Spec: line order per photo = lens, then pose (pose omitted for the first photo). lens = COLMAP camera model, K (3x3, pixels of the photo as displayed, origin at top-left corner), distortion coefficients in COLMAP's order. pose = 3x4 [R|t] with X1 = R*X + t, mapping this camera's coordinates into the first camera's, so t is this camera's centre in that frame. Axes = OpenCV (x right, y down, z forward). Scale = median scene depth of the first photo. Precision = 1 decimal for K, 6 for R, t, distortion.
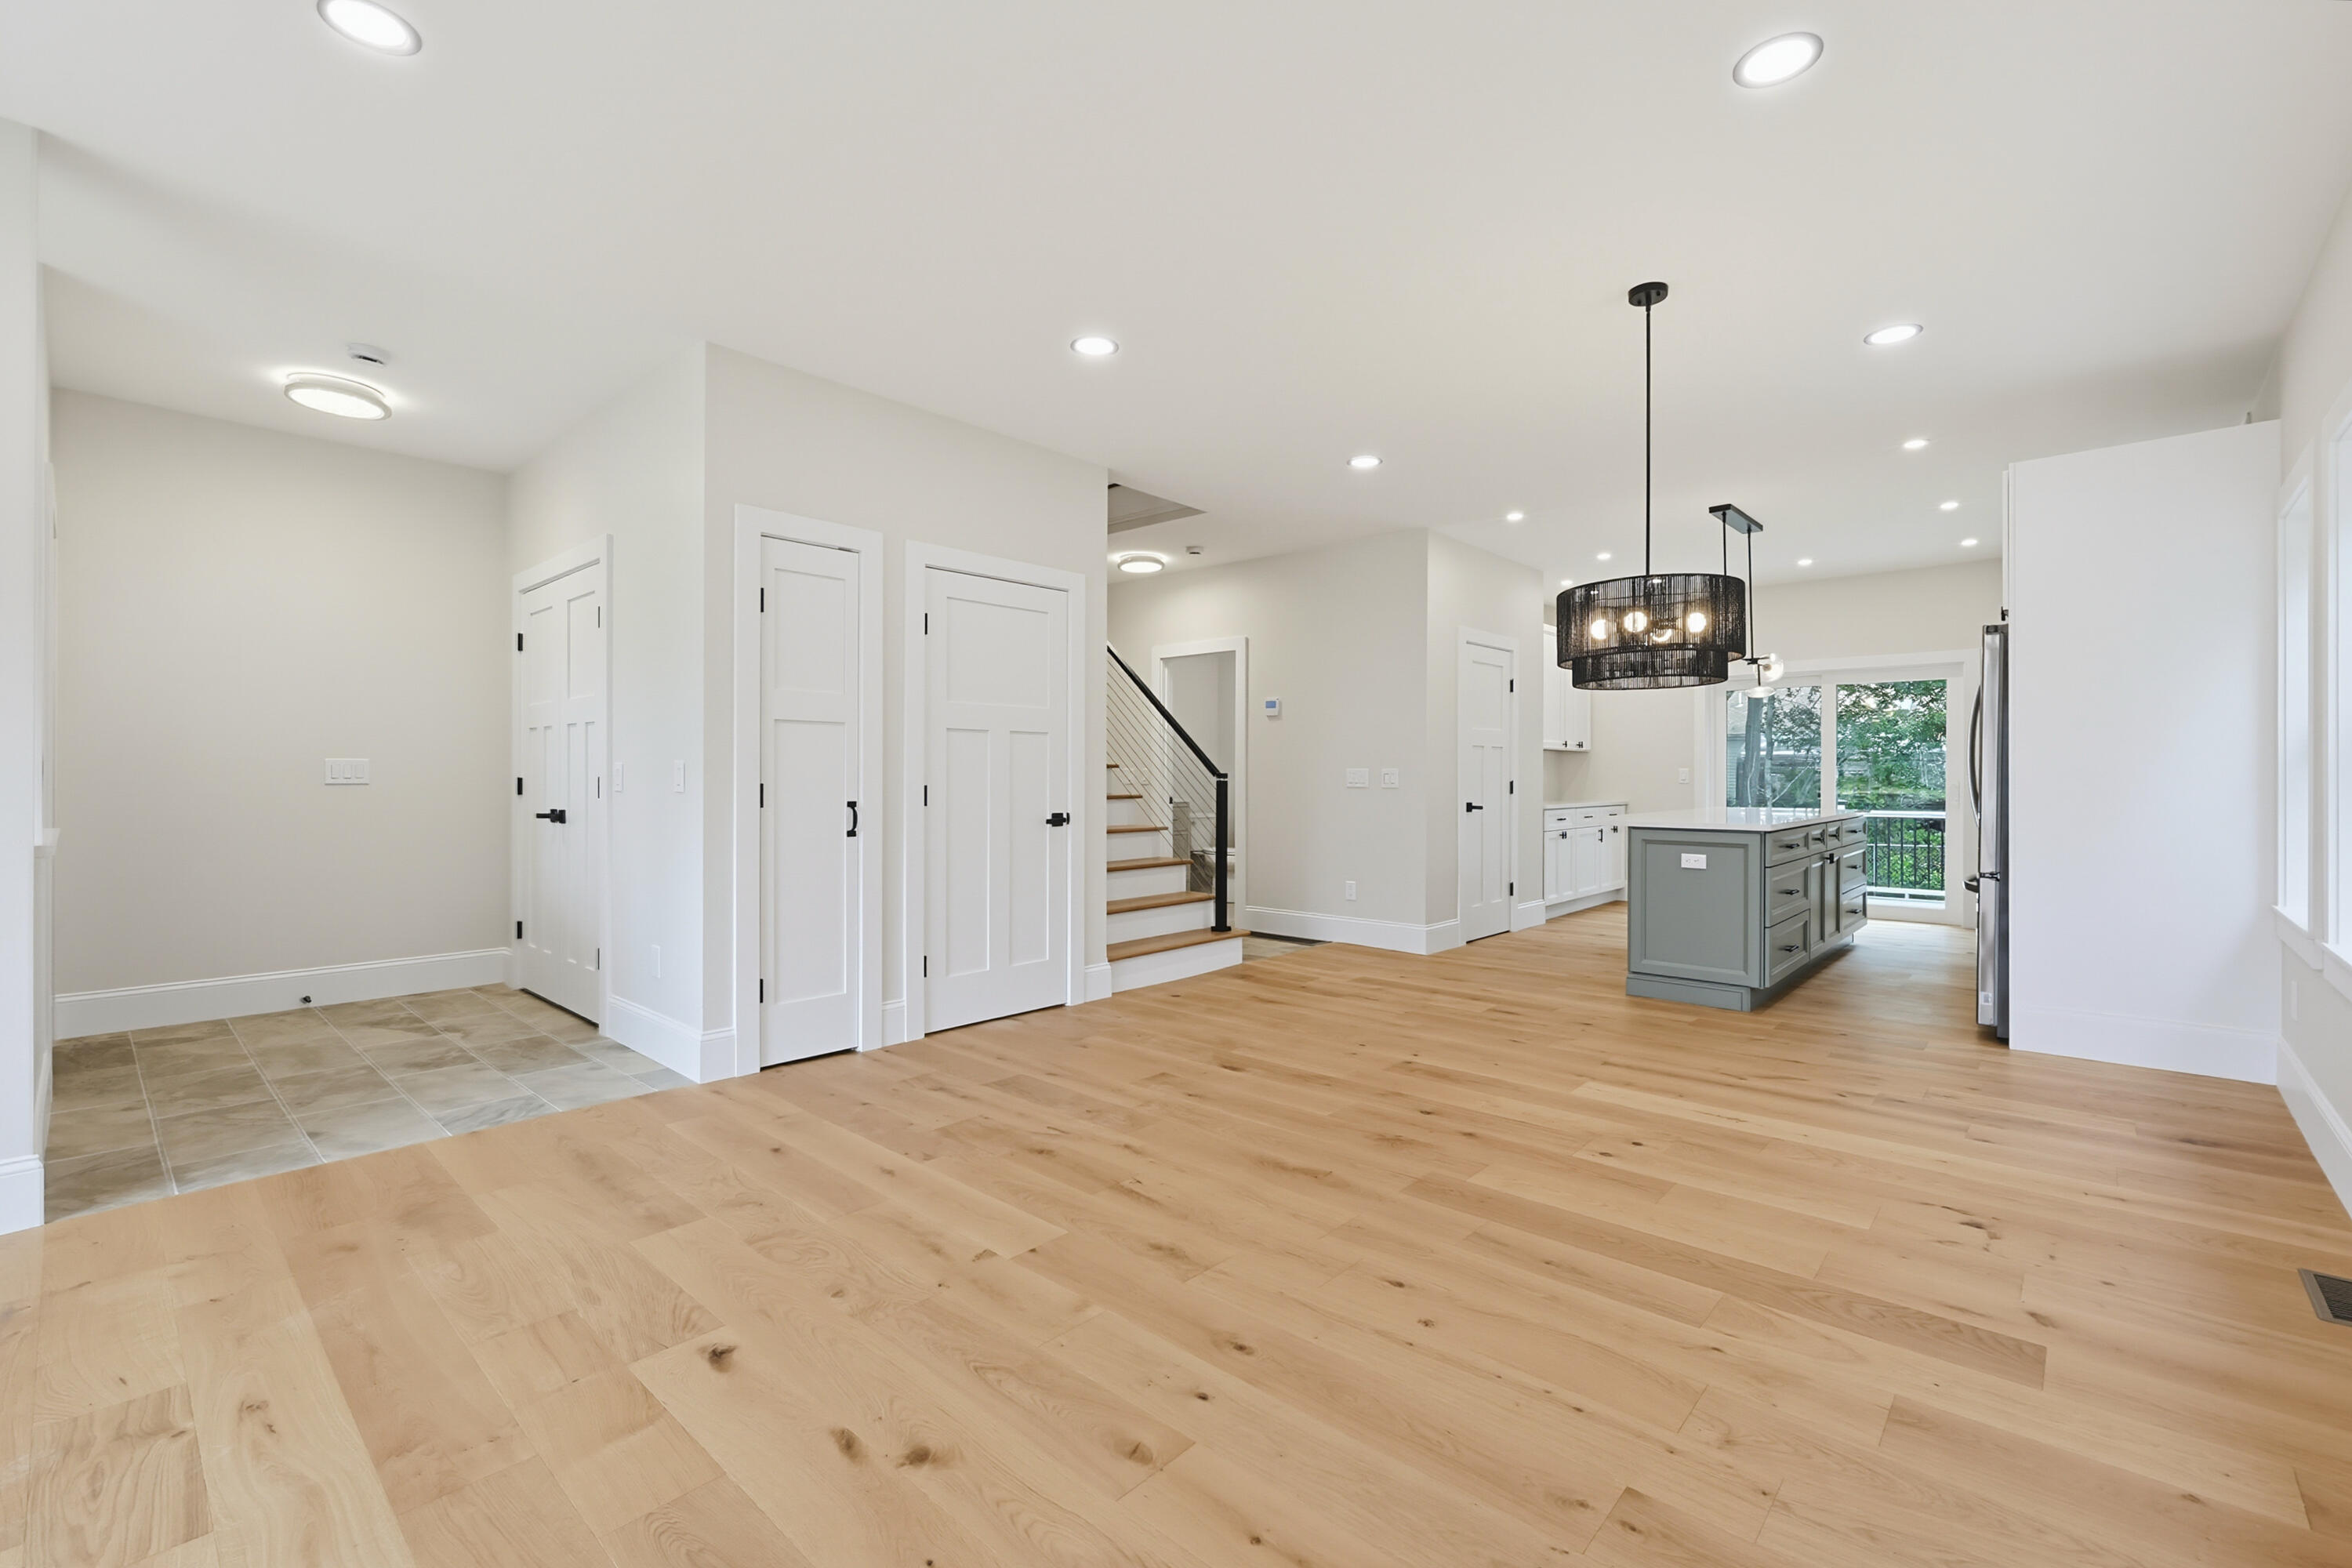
lens RADIAL K [[1001.1, 0, 1191.4], [0, 1001.1, 772.2], [0, 0, 1]] dist [-0.001283, -0.000397]
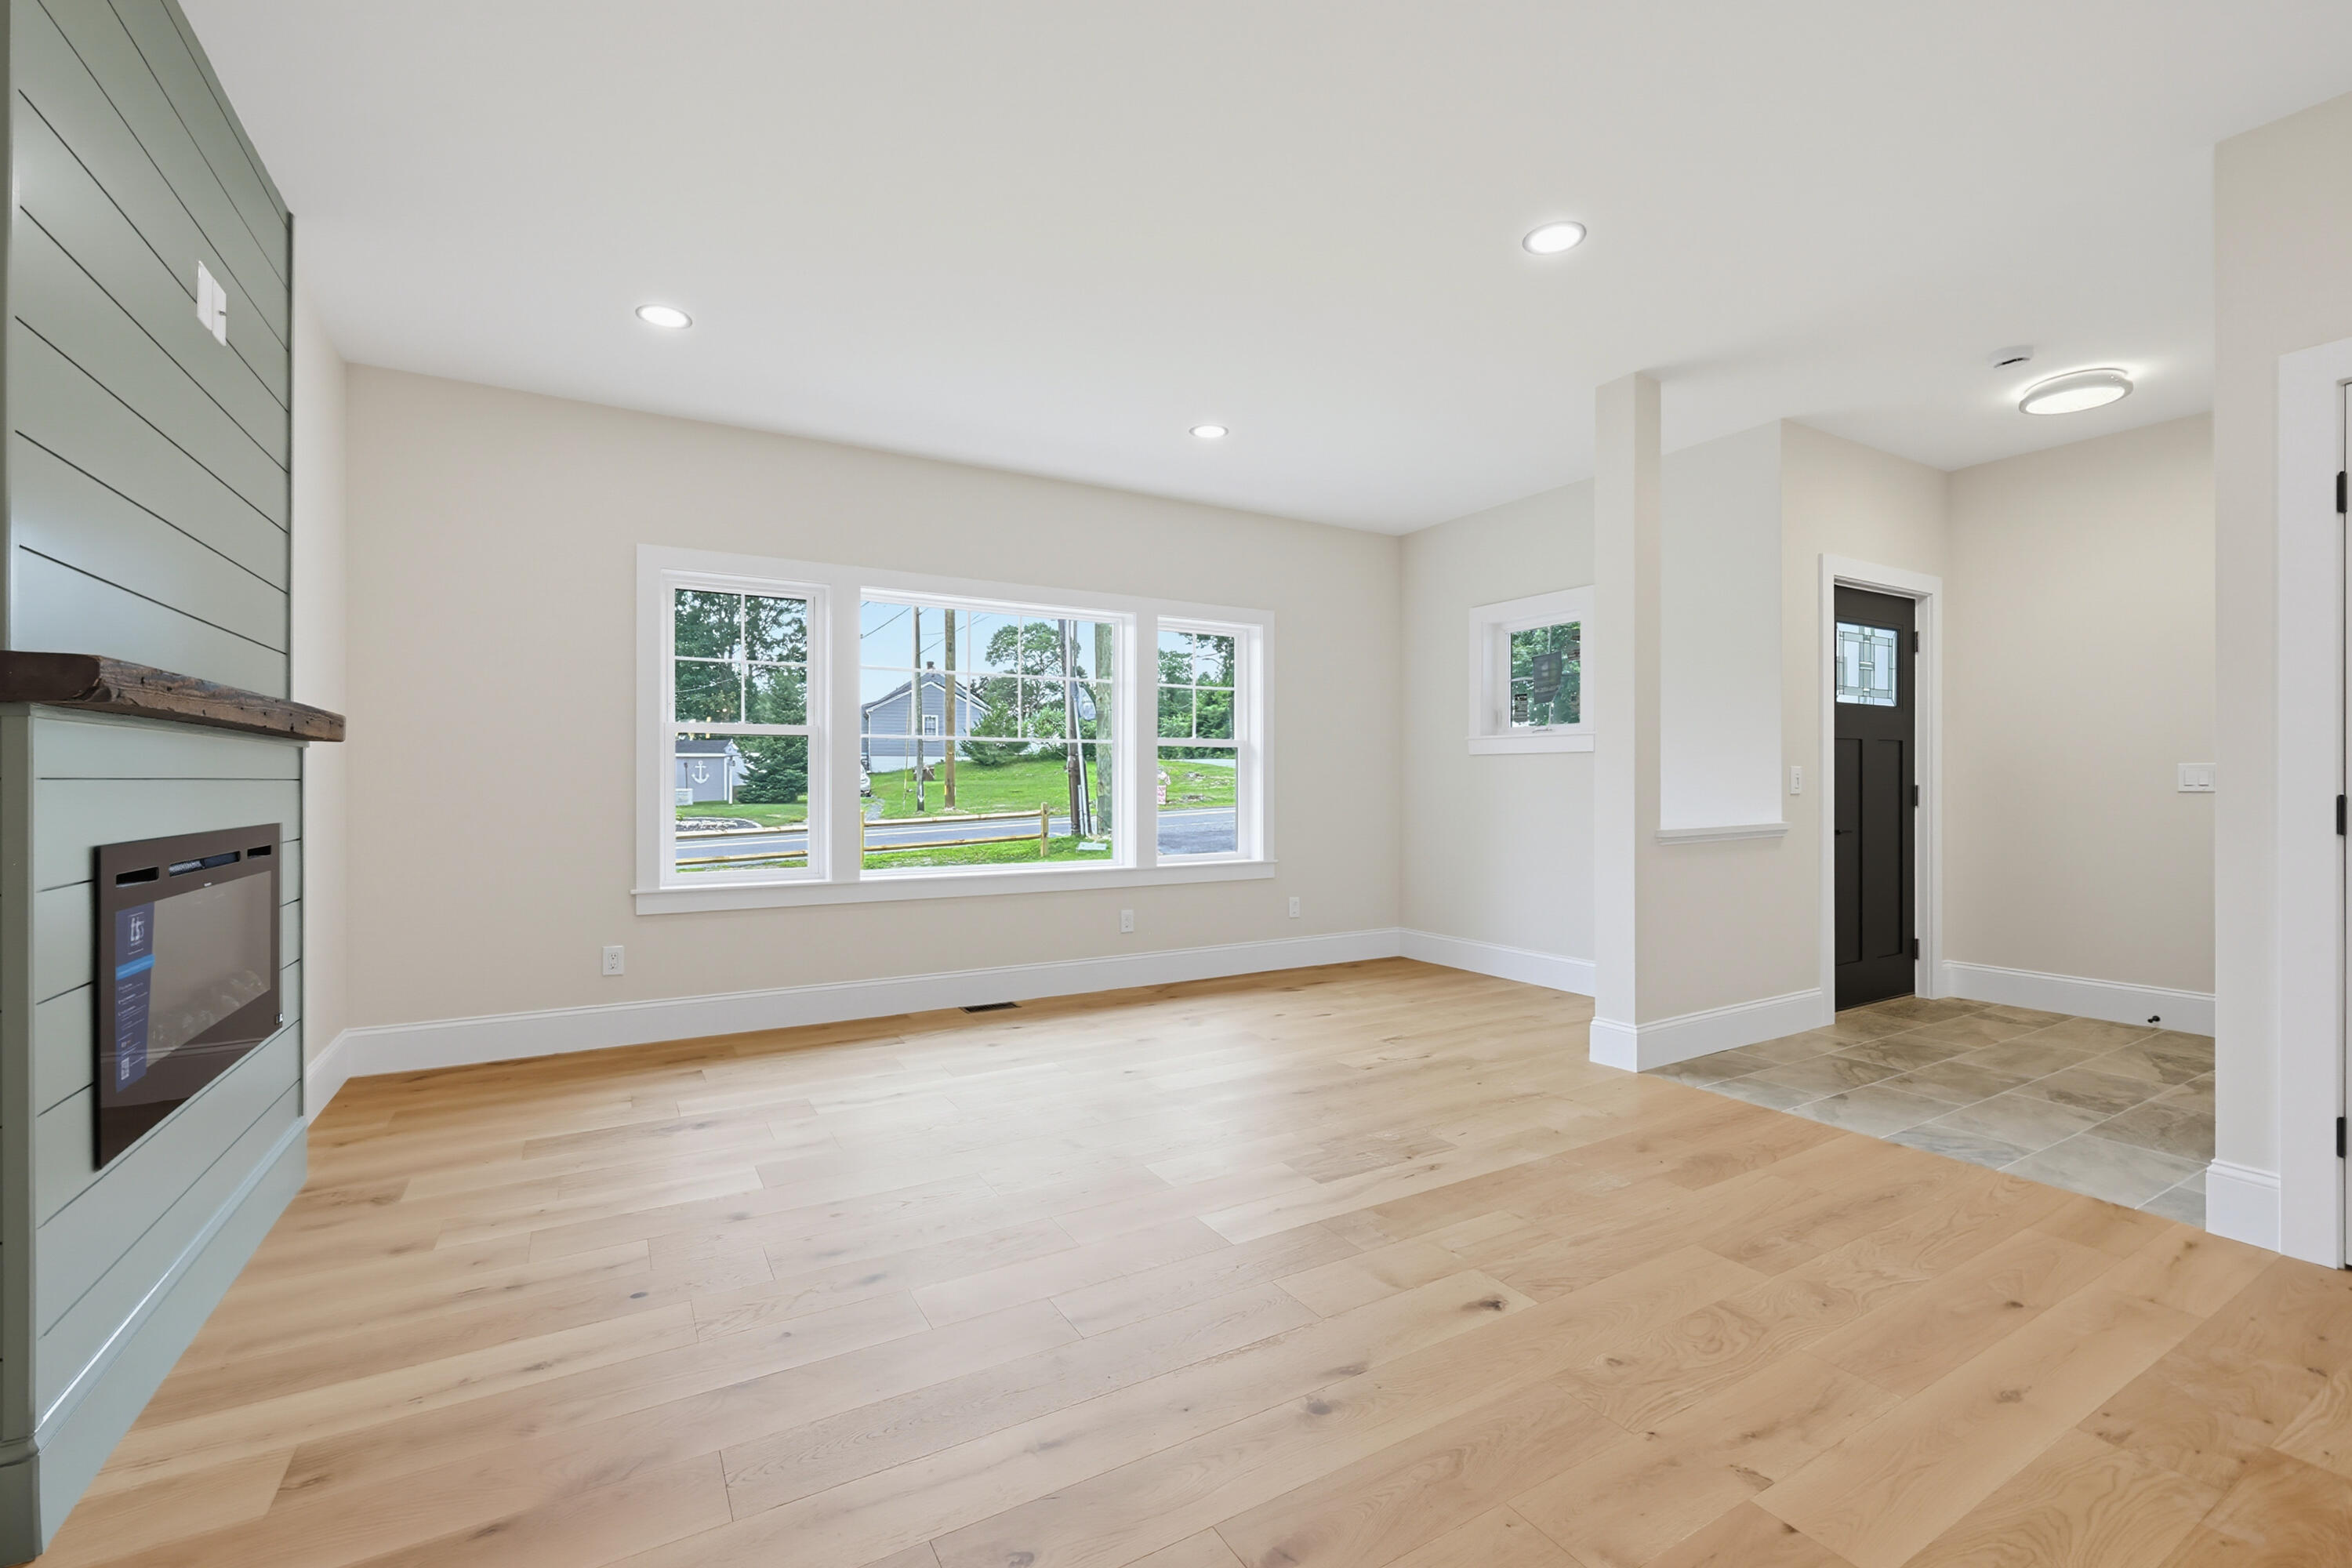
lens RADIAL K [[989.3, 0, 1184.9], [0, 989.3, 763.4], [0, 0, 1]] dist [-0.003037, -0.000306]
pose [[-0.294626, -0.020220, -0.955399, 0.267767], [0.005077, 0.999729, -0.022724, 0.001890], [0.955599, -0.011546, -0.294443, 0.390527]]
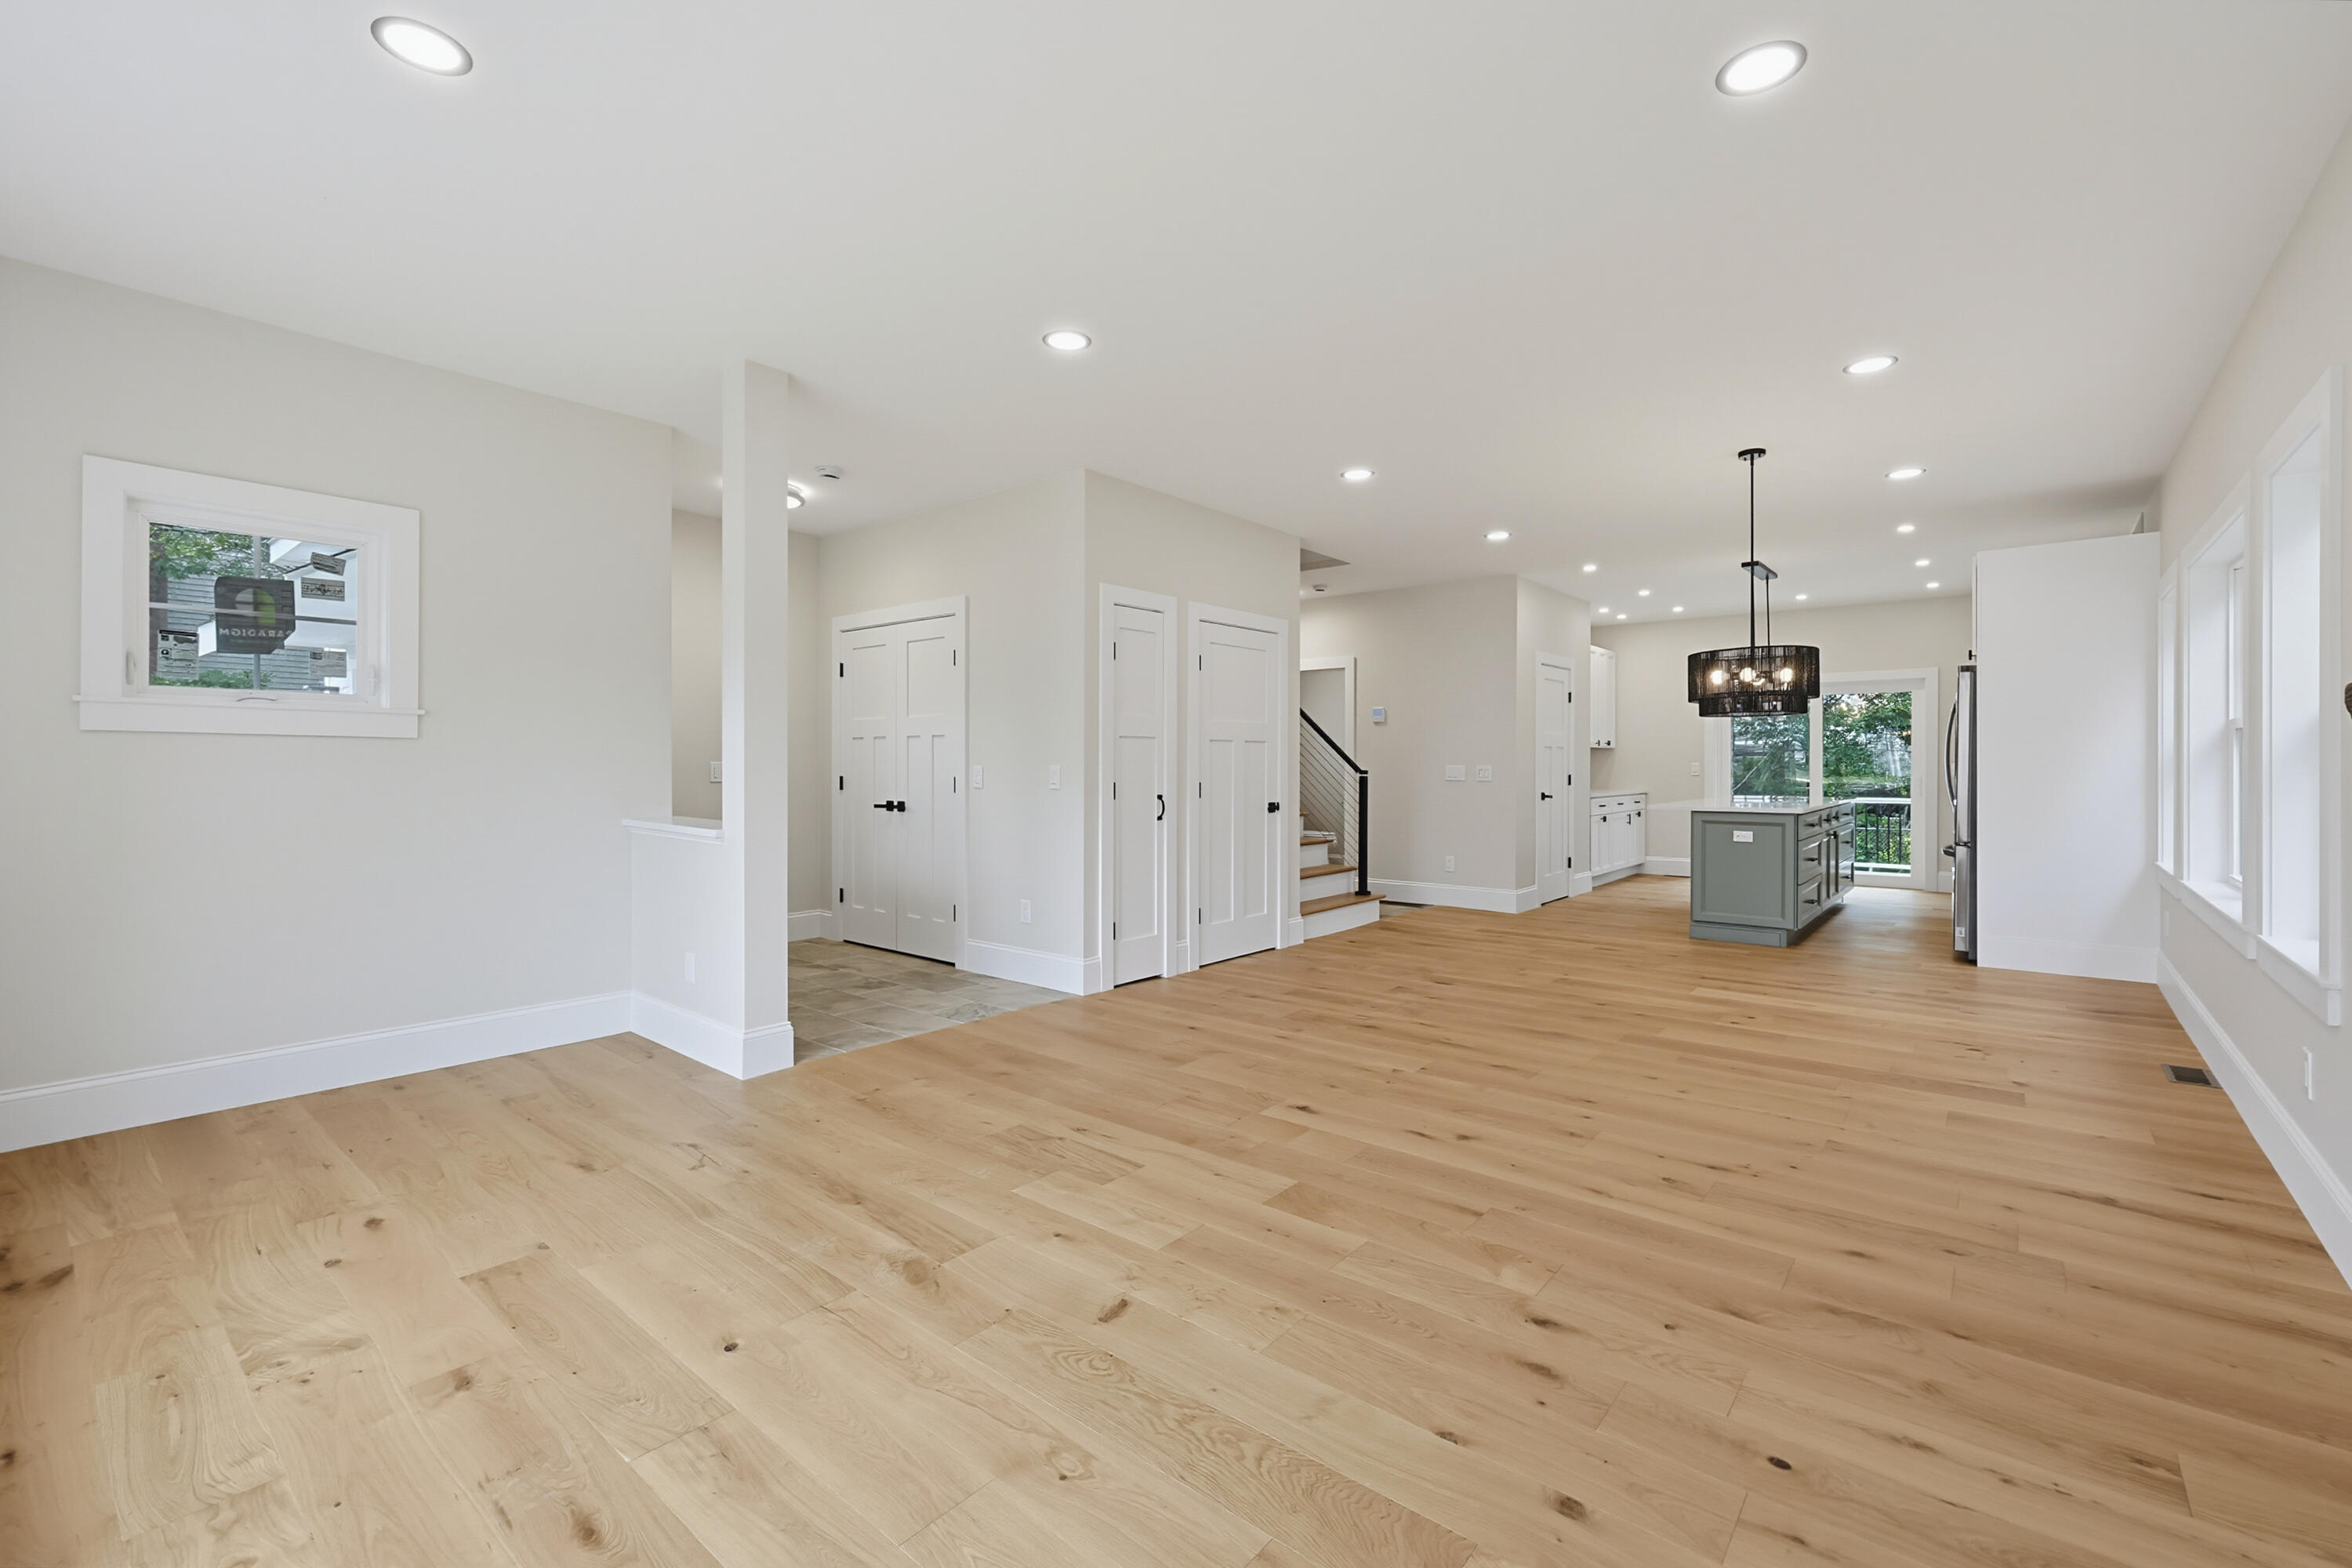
lens RADIAL K [[989.3, 0, 1184.9], [0, 989.3, 763.4], [0, 0, 1]] dist [-0.003037, -0.000306]
pose [[0.999345, -0.002428, 0.036100, -0.289587], [0.002329, 0.999993, 0.002787, -0.014138], [-0.036106, -0.002701, 0.999344, -0.290783]]
